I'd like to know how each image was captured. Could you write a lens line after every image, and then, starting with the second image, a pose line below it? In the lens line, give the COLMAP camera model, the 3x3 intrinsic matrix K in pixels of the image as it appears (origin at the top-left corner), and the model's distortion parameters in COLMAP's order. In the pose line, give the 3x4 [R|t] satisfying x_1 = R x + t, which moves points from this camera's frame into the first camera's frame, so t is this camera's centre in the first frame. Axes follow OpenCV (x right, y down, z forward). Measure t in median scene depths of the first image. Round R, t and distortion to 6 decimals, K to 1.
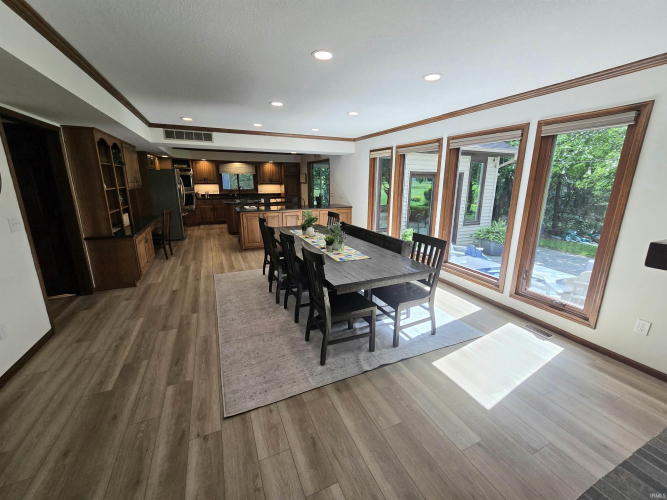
lens RADIAL K [[275.9, 0, 339.5], [0, 275.9, 245.8], [0, 0, 1]] dist [-0.002094, 0.004426]
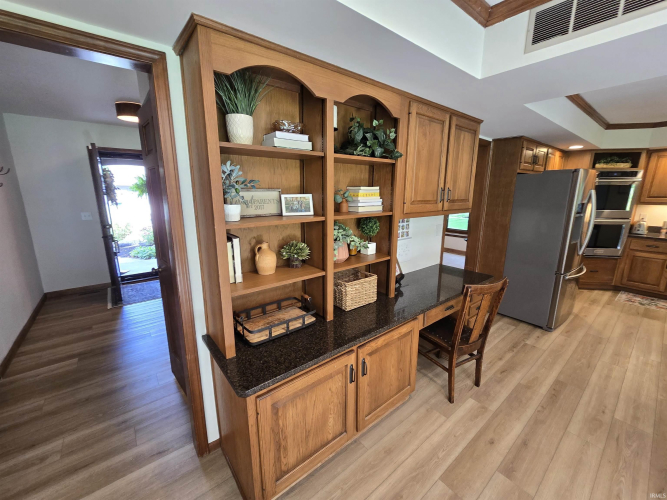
lens RADIAL K [[275.9, 0, 336.0], [0, 275.9, 248.4], [0, 0, 1]] dist [-0.002094, 0.004426]
pose [[0.246889, 0.194706, -0.949281, -0.205390], [-0.229970, 0.963394, 0.137790, -0.103909], [0.941360, 0.184288, 0.282628, 0.427417]]
